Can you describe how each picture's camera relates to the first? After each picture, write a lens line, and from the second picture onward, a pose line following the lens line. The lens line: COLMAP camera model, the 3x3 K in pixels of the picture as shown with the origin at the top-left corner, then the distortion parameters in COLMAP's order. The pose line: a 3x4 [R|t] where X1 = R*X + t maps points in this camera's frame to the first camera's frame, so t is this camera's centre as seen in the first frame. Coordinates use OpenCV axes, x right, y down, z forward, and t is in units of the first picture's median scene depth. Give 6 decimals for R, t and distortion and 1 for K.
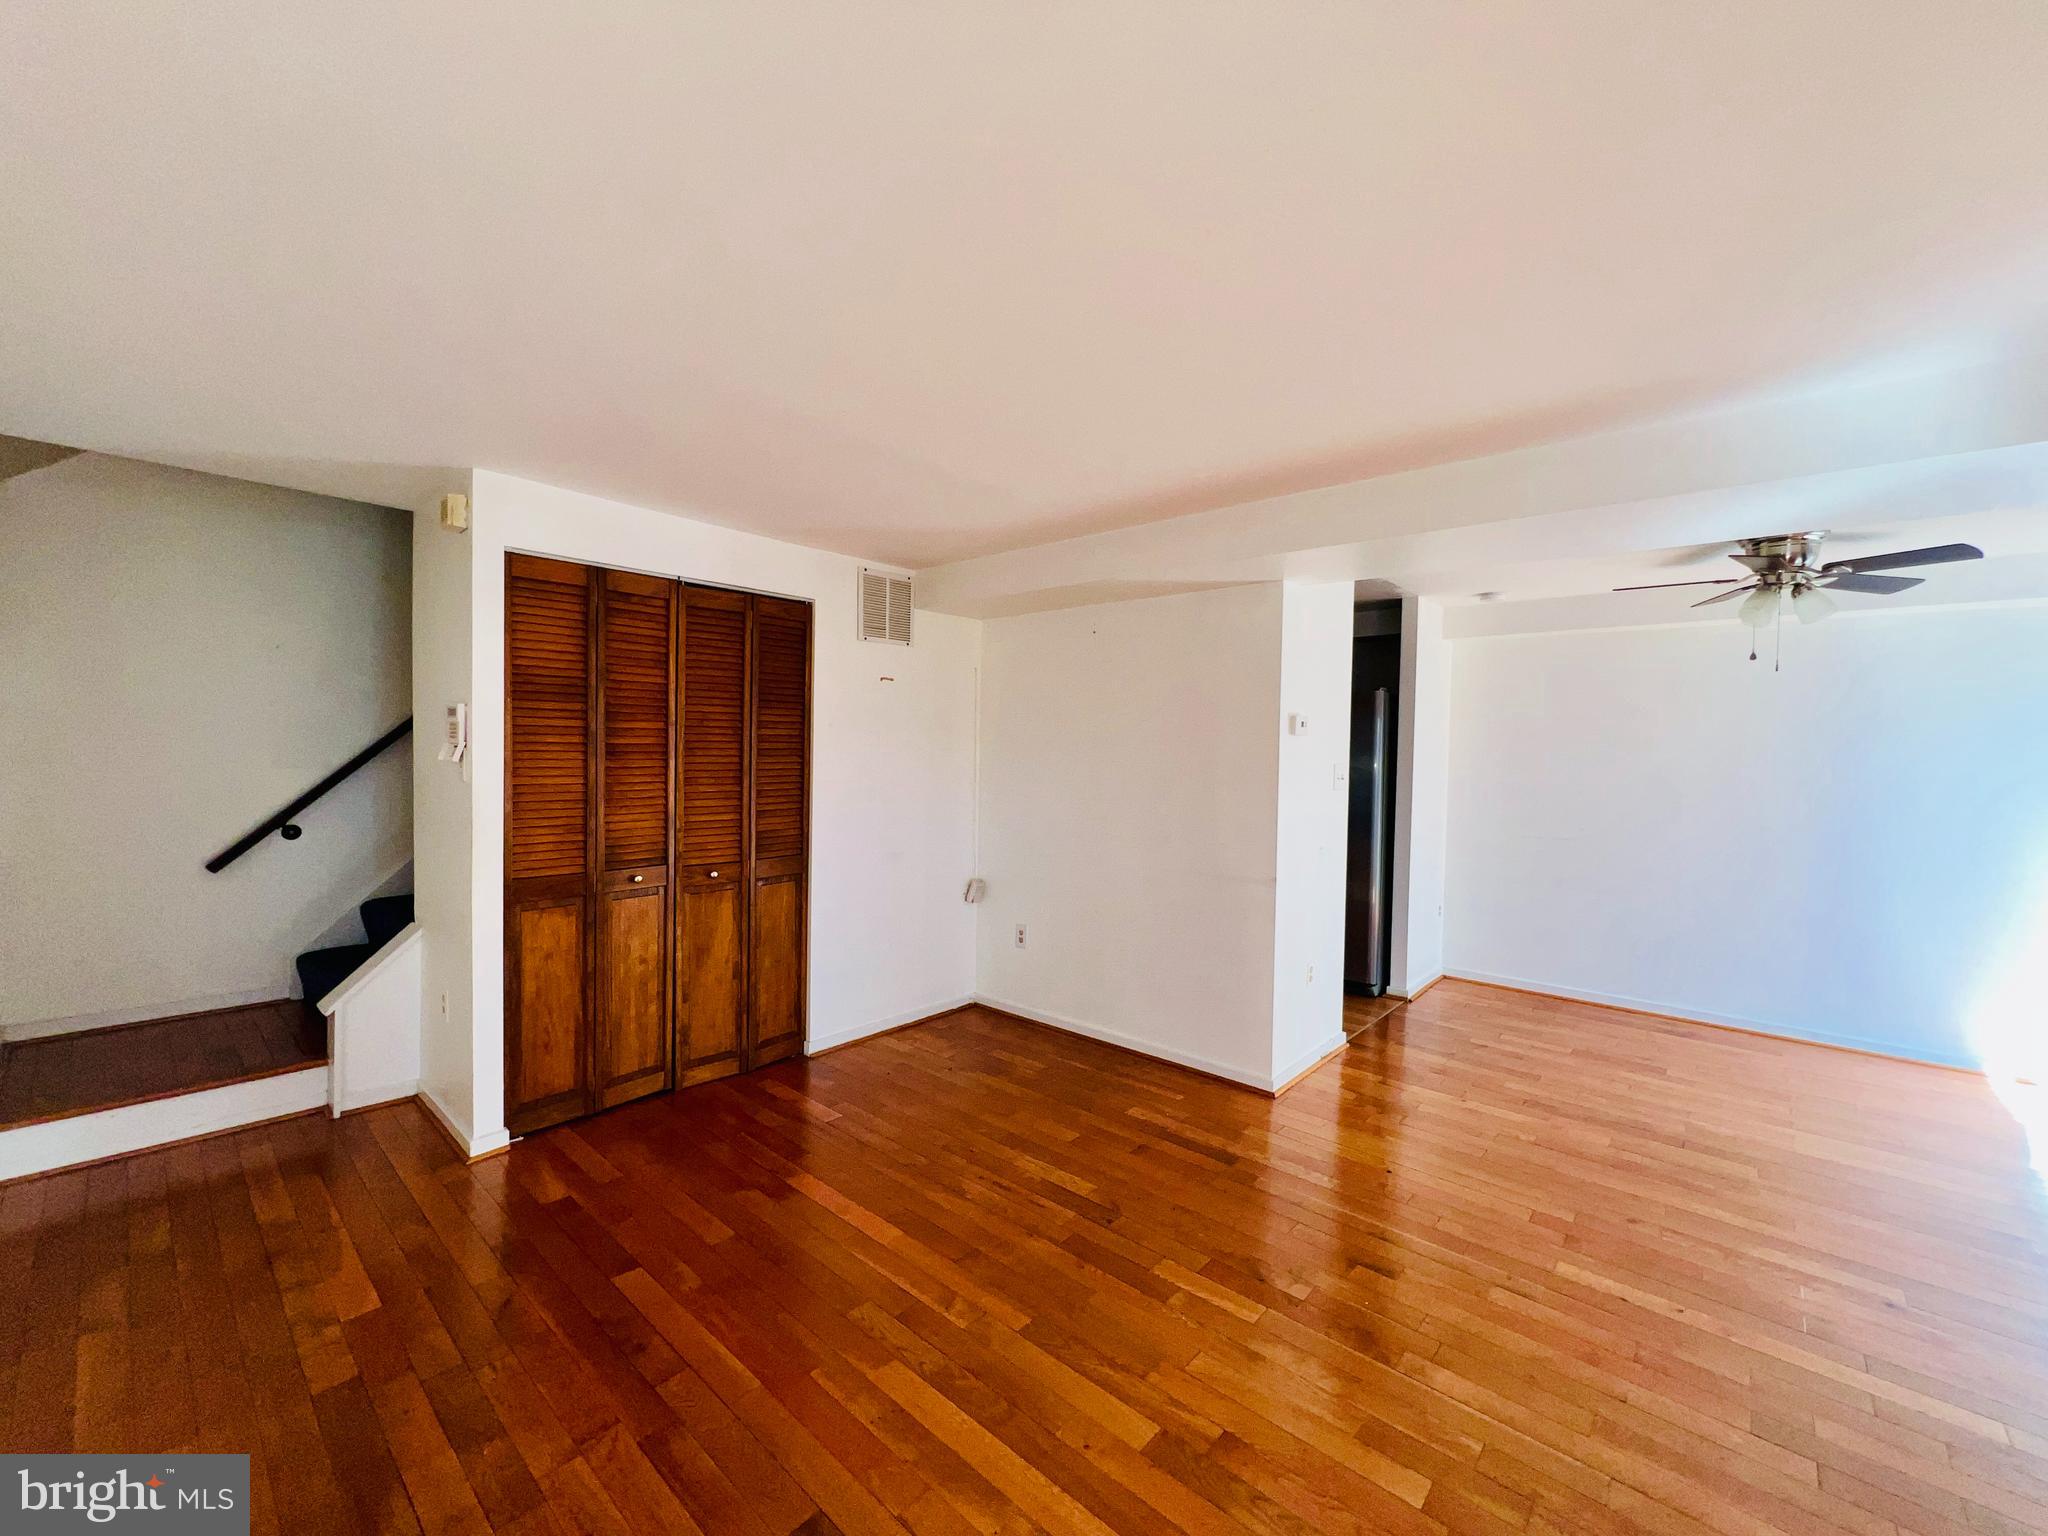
lens RADIAL K [[822.2, 0, 1025.2], [0, 822.2, 765.1], [0, 0, 1]] dist [-0.005009, 0.001447]
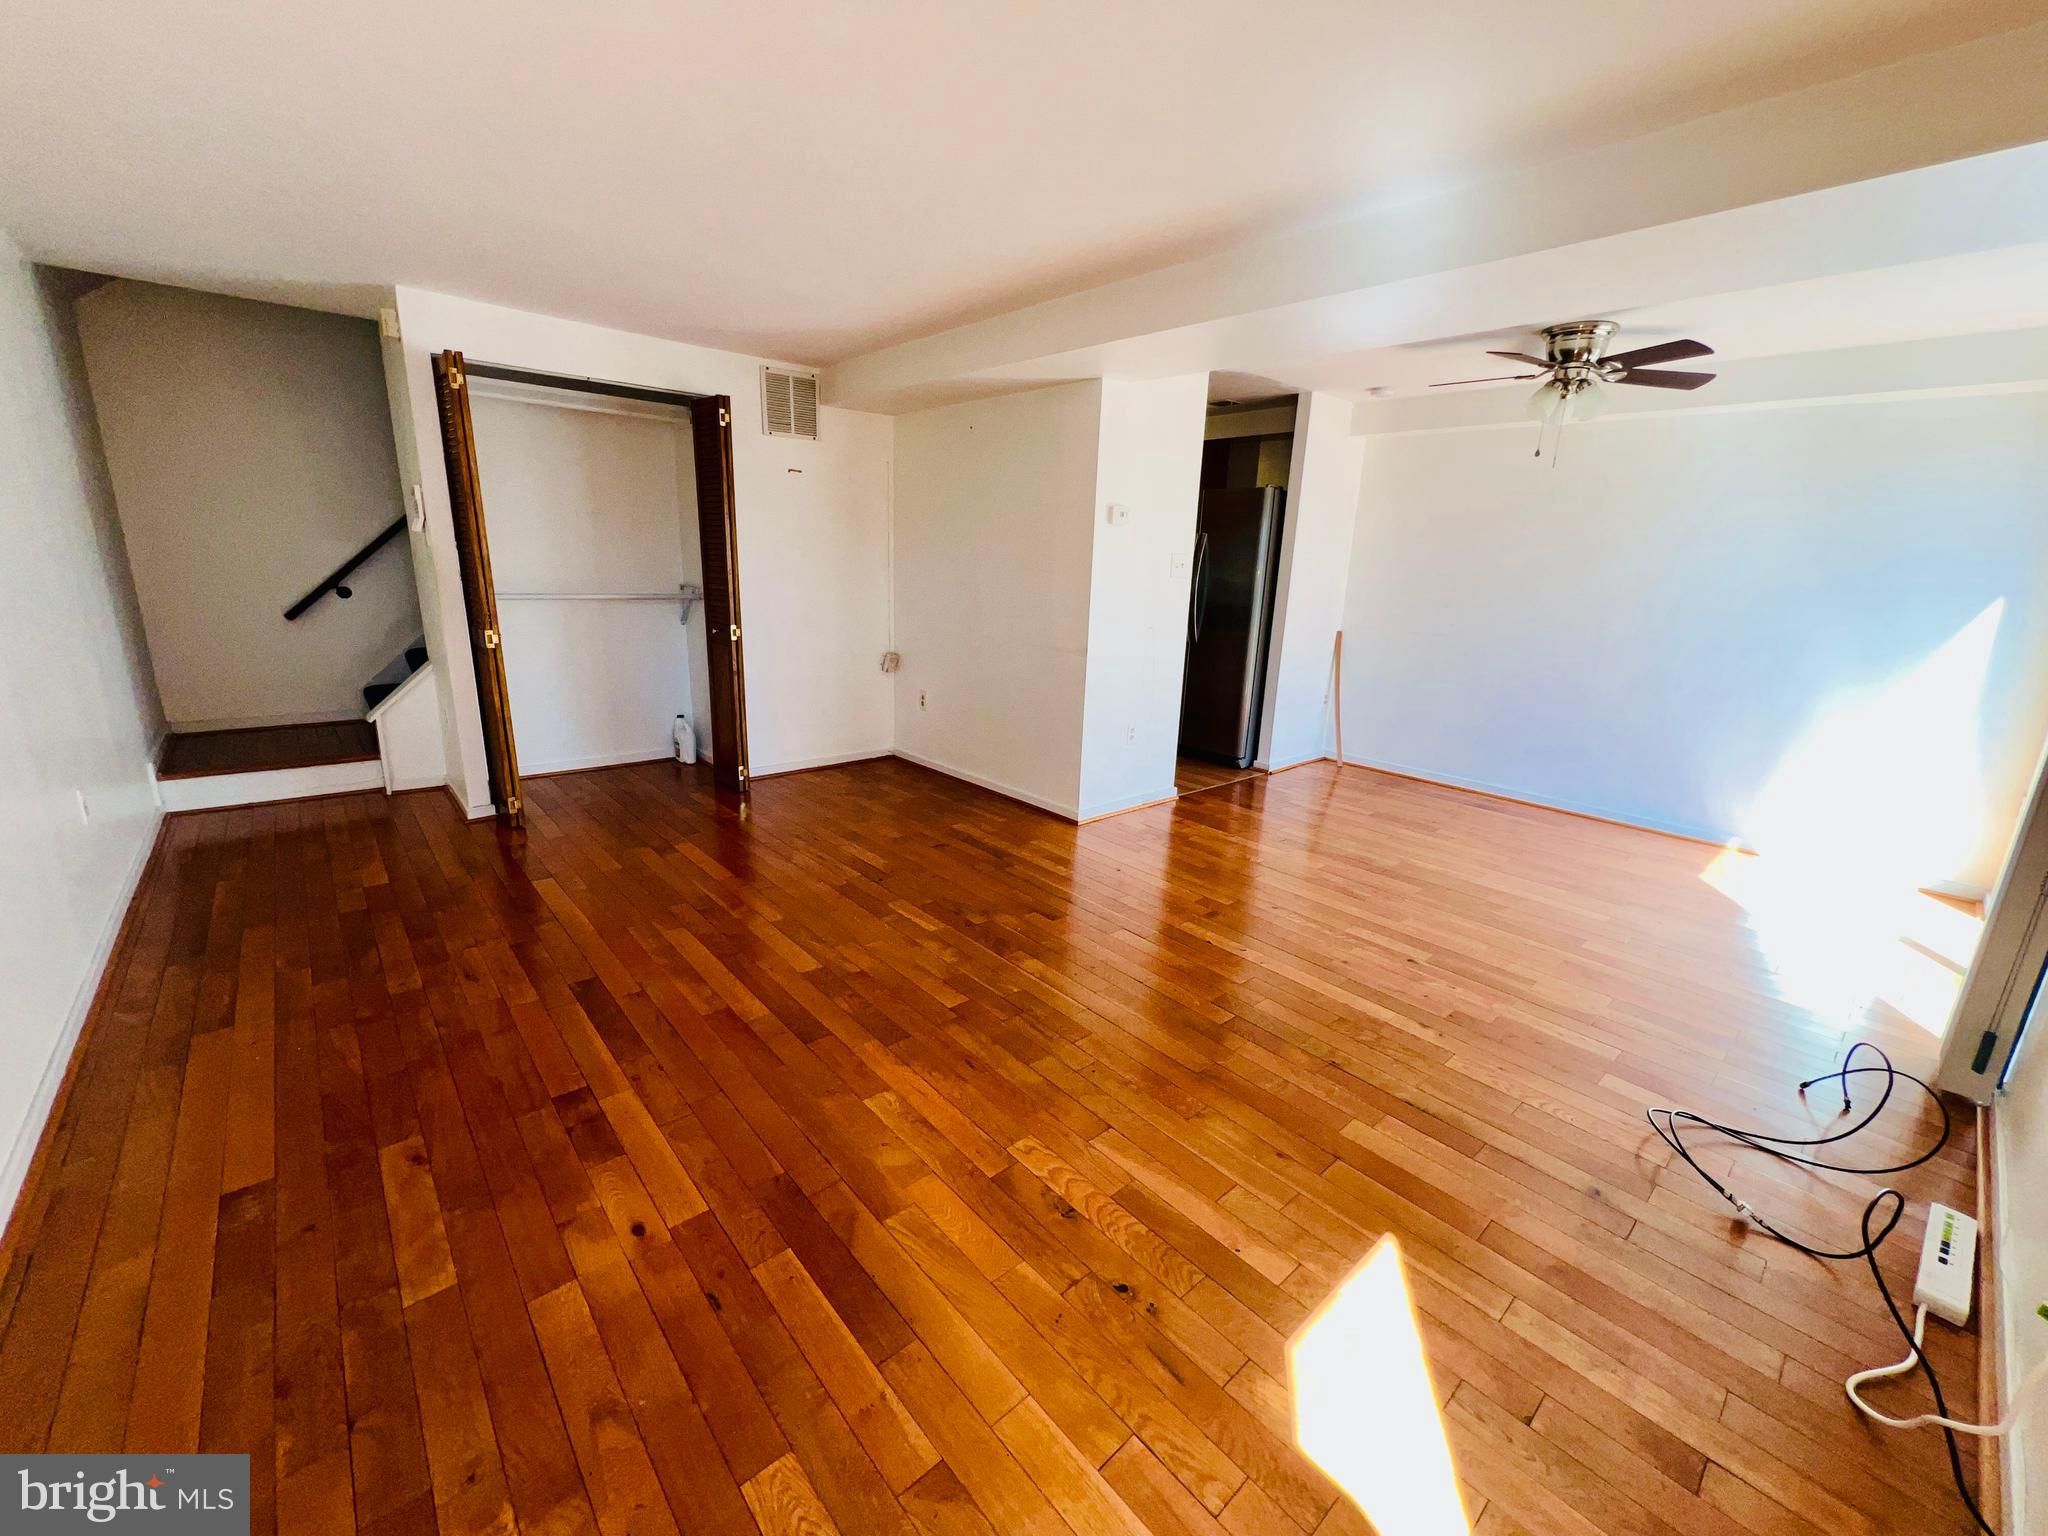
lens RADIAL K [[822.2, 0, 1024.1], [0, 822.2, 765.8], [0, 0, 1]] dist [-0.005009, 0.001447]
pose [[0.992582, 0.047942, -0.111724, 0.376172], [-0.021337, 0.973395, 0.228137, 0.035402], [0.119689, -0.224061, 0.967198, -0.209474]]
